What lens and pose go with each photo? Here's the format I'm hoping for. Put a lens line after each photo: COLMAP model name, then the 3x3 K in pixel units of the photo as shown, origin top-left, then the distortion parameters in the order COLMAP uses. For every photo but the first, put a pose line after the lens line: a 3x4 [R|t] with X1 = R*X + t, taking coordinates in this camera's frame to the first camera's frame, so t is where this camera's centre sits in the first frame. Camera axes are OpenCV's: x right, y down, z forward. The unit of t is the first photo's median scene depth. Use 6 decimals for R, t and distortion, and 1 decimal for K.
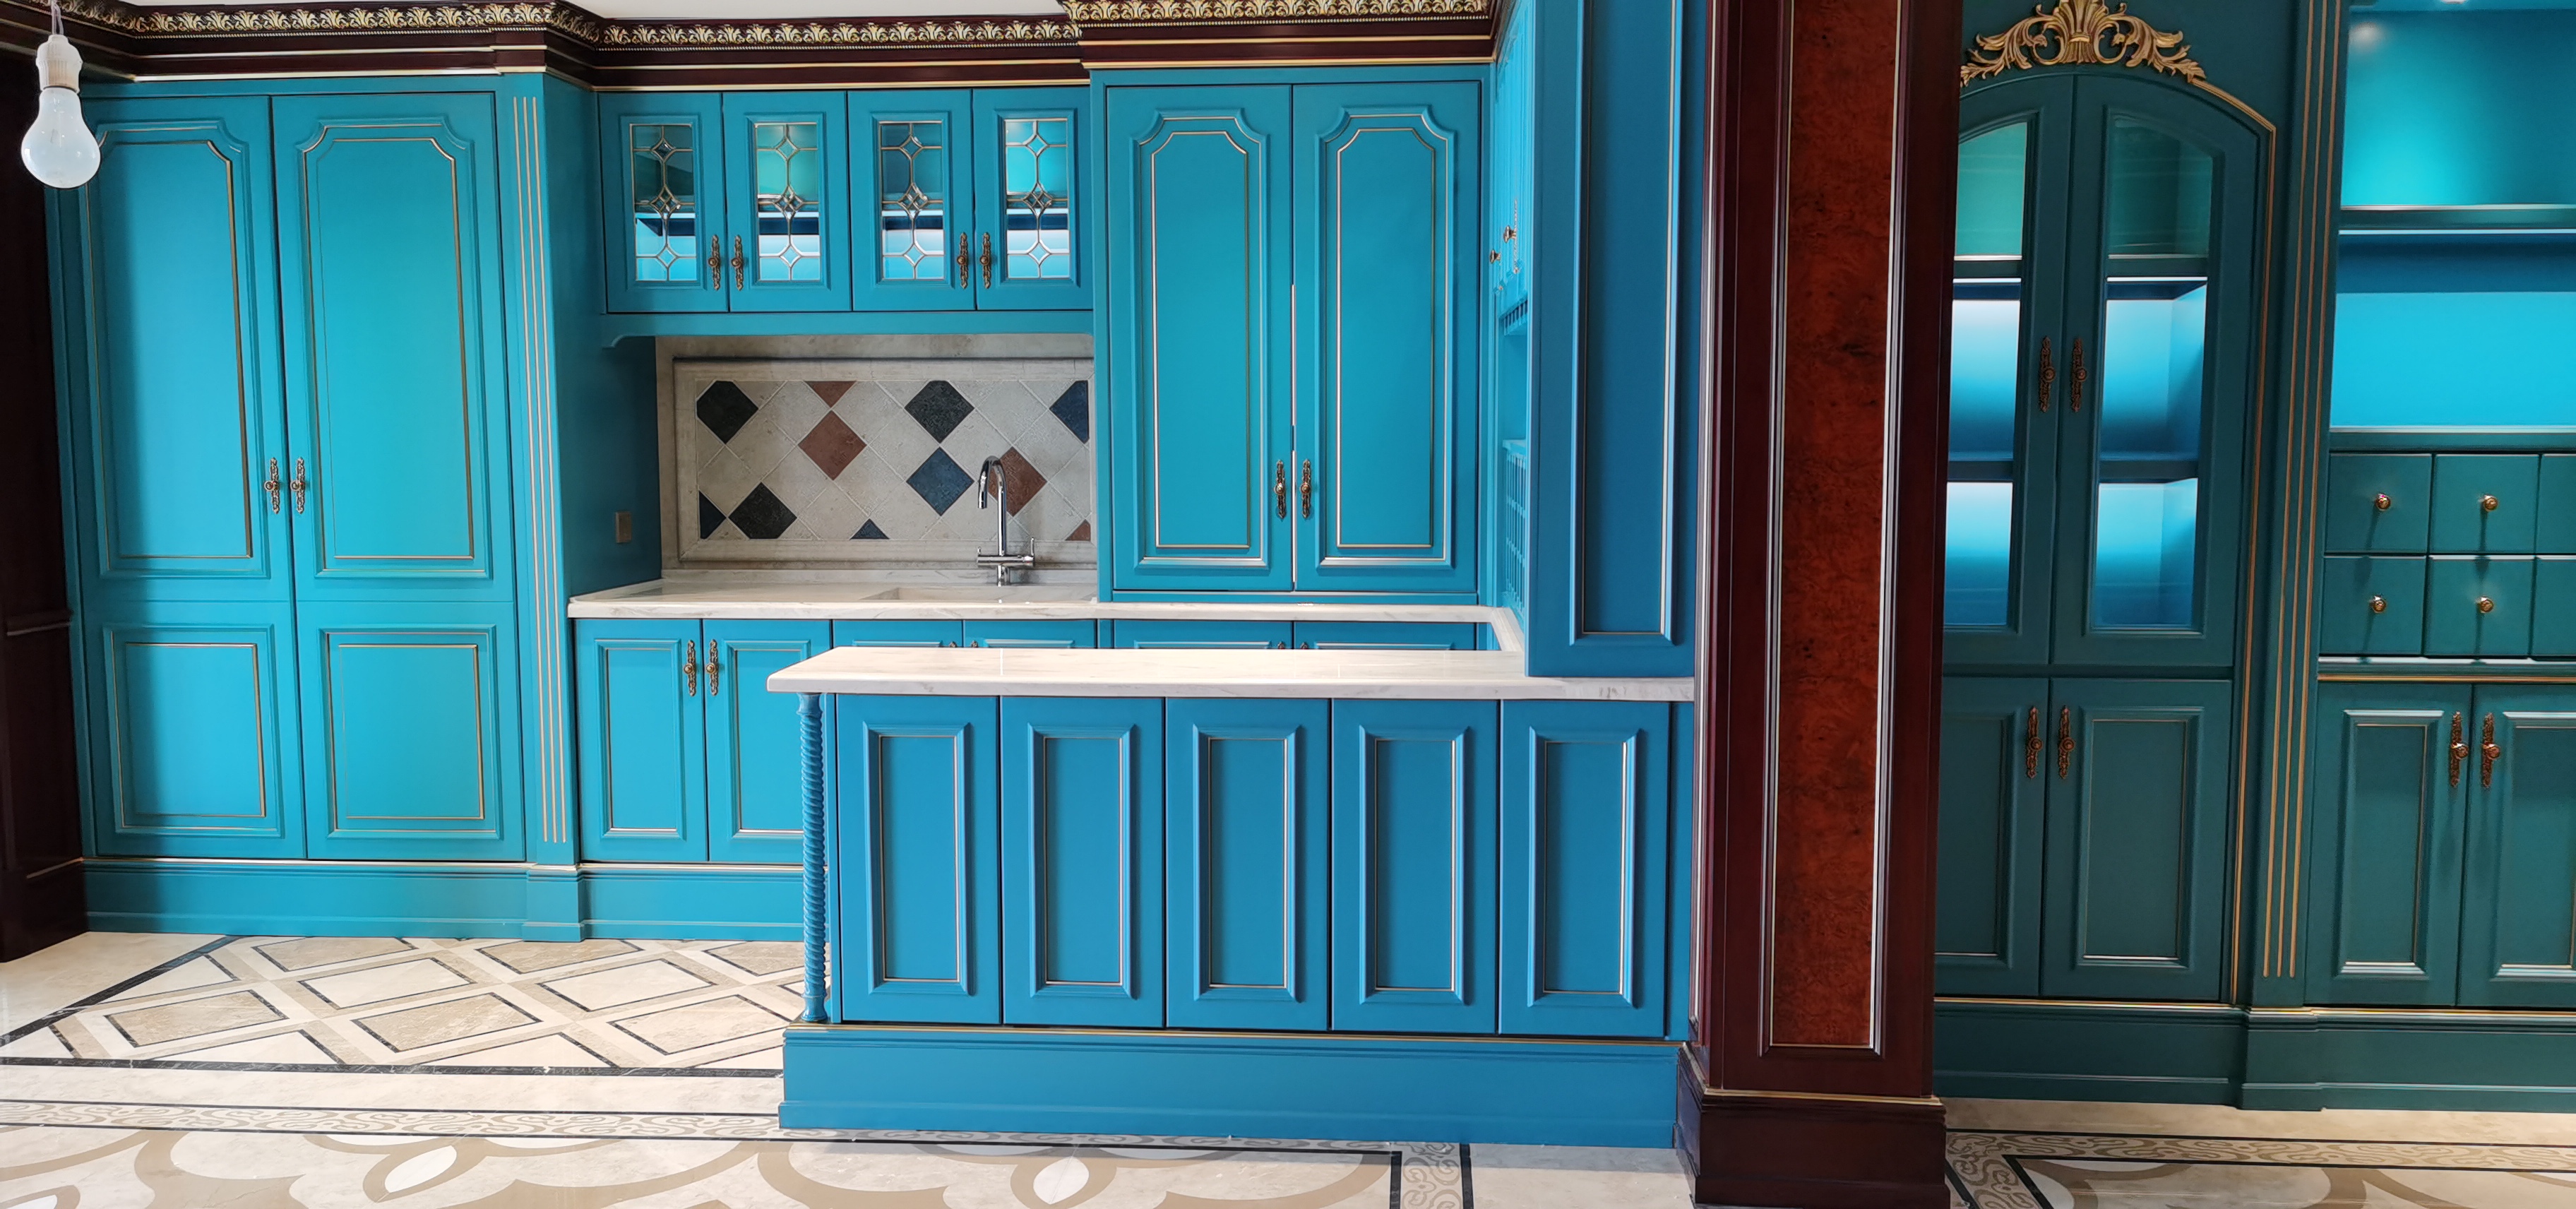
lens RADIAL K [[1967.5, 0, 1298.5], [0, 1967.5, 596.4], [0, 0, 1]] dist [0.044100, -0.065598]
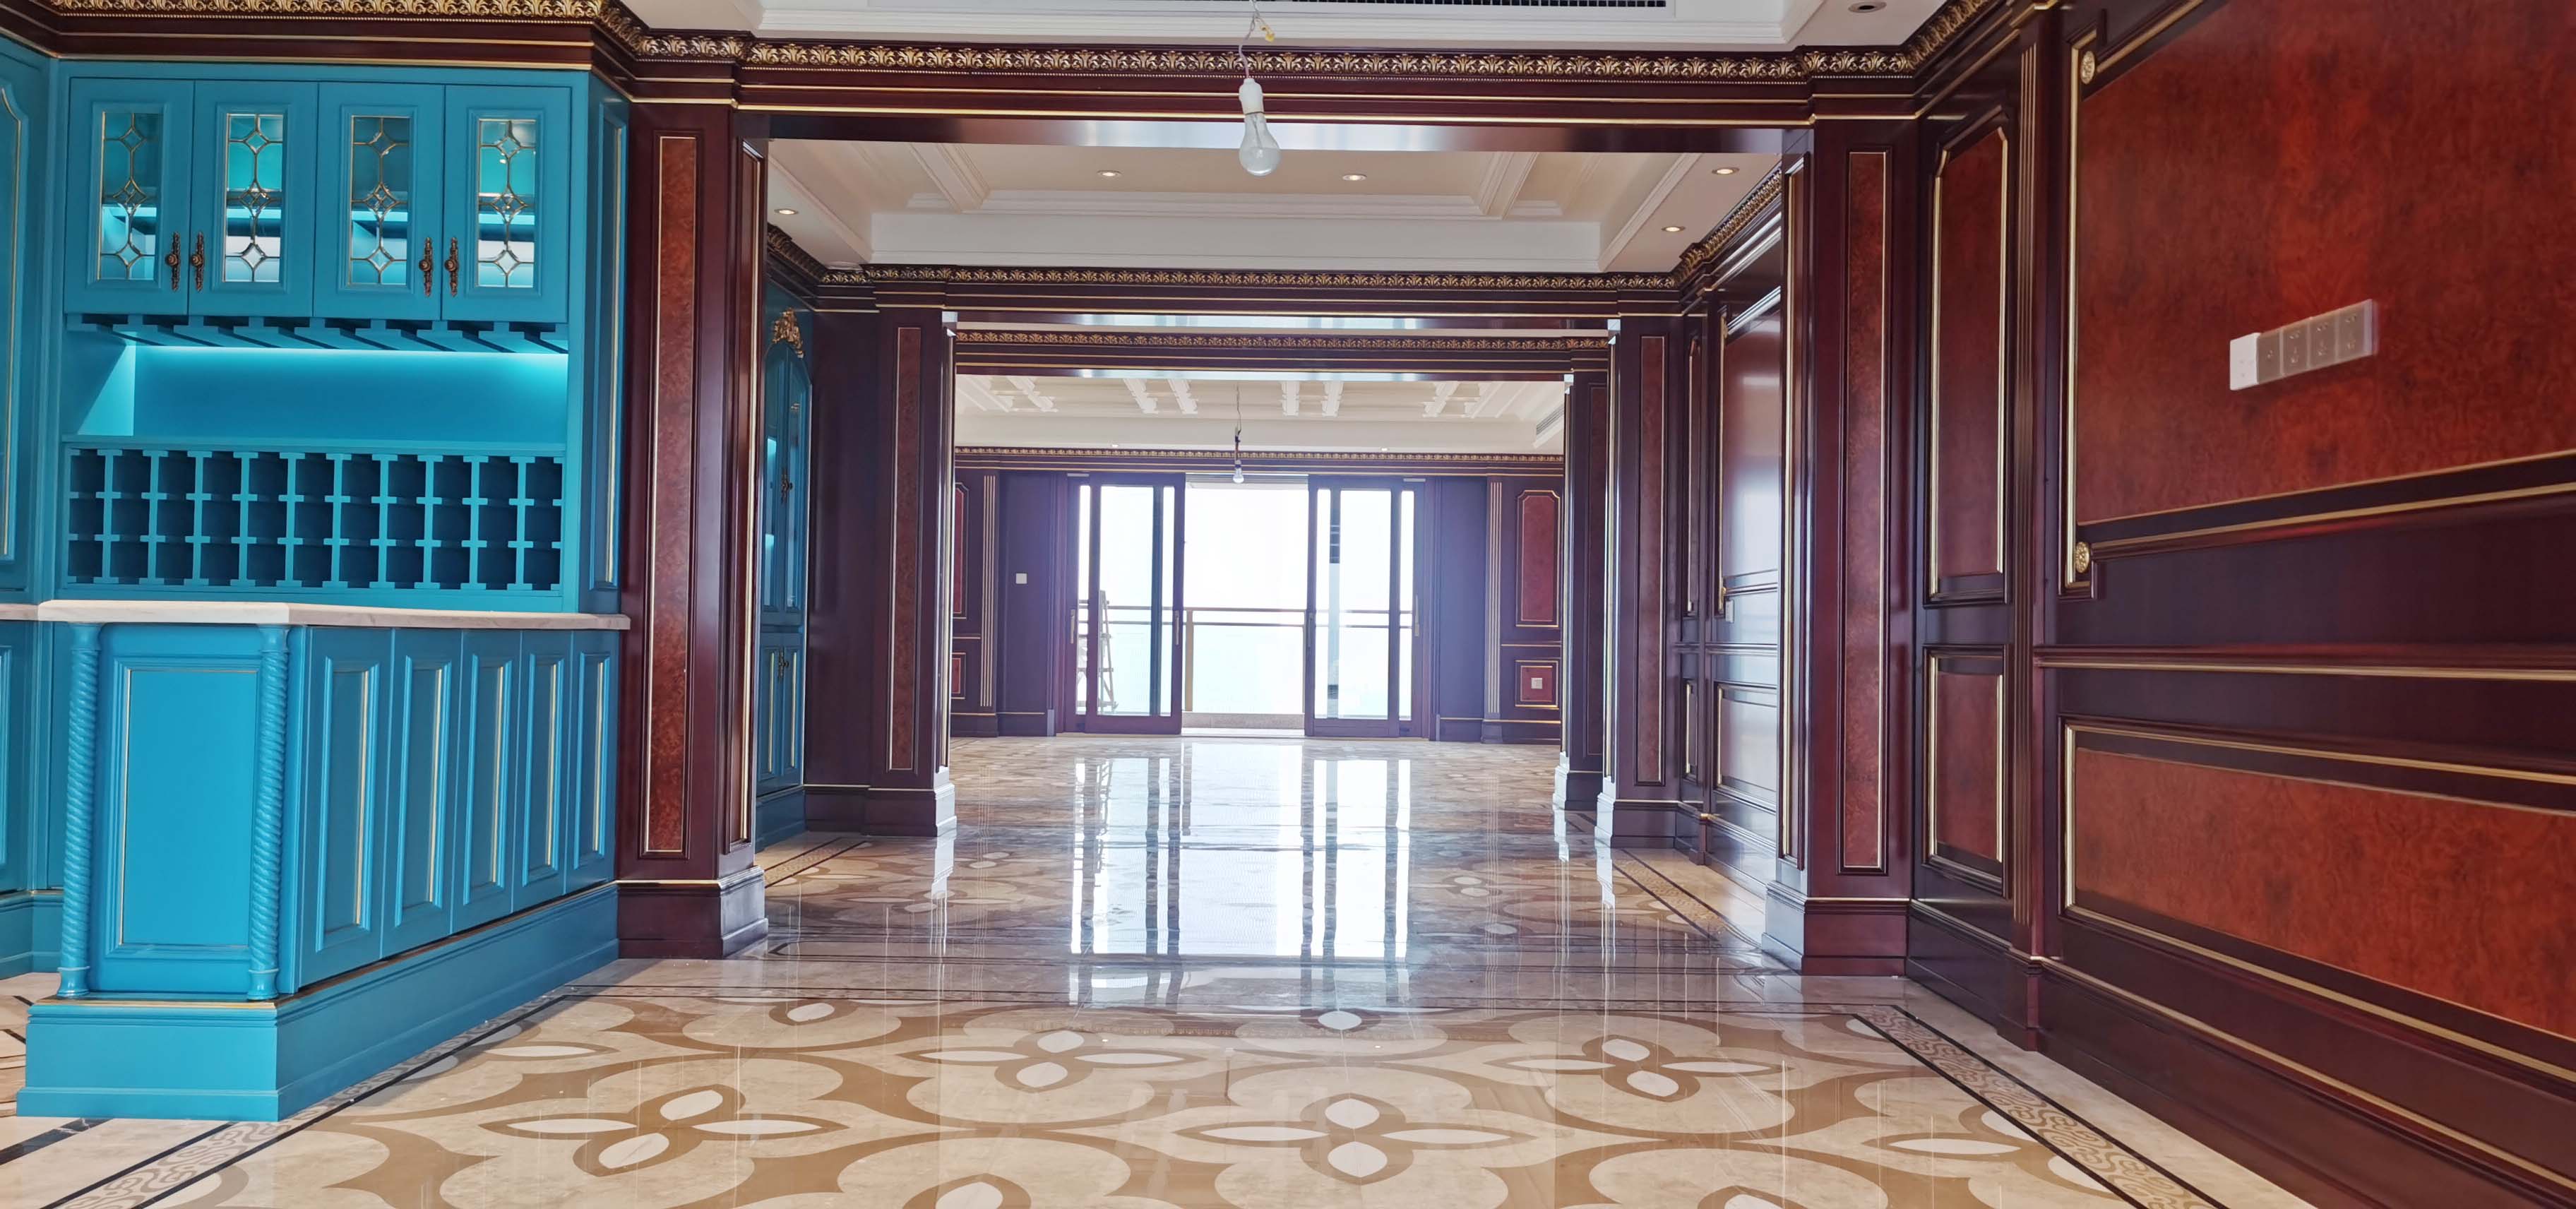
lens RADIAL K [[1967.5, 0, 1288.3], [0, 1967.5, 596.5], [0, 0, 1]] dist [0.044100, -0.065598]
pose [[-0.066778, 0.020805, 0.997551, -0.902679], [0.081010, 0.996595, -0.015362, 0.065023], [-0.994474, 0.079785, -0.068236, 0.452883]]
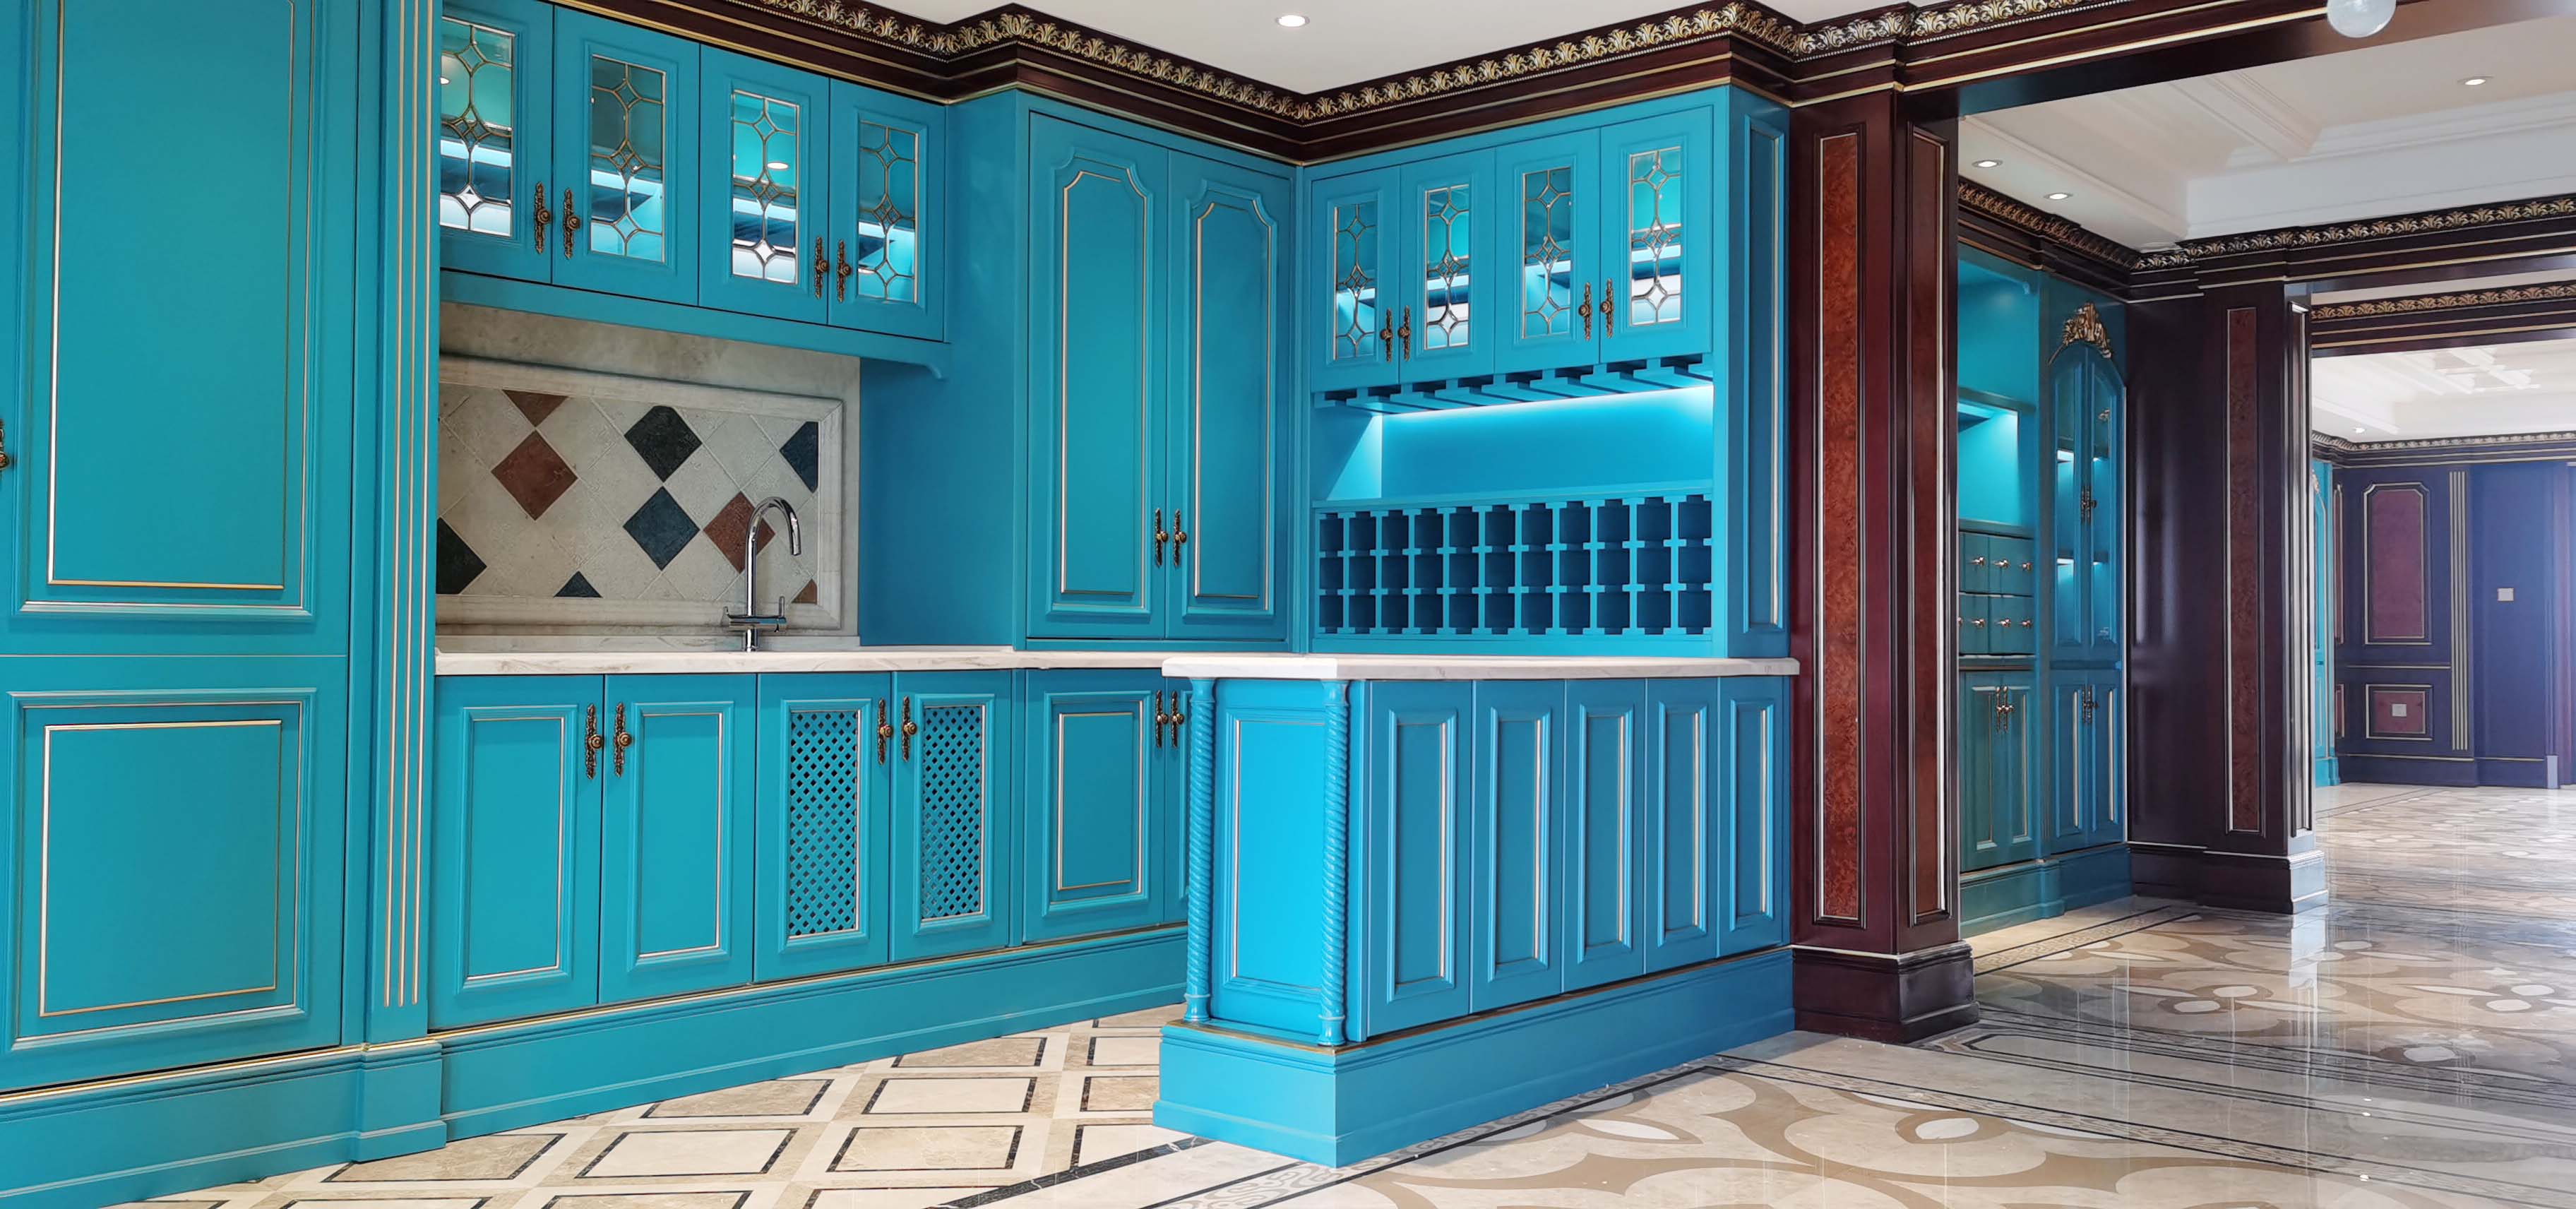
lens RADIAL K [[1967.5, 0, 1283.4], [0, 1967.5, 594.7], [0, 0, 1]] dist [0.044100, -0.065598]
pose [[0.612025, 0.025117, 0.790439, -0.759249], [0.068417, 0.994067, -0.084562, 0.063678], [-0.787873, 0.105833, 0.606675, 0.340121]]
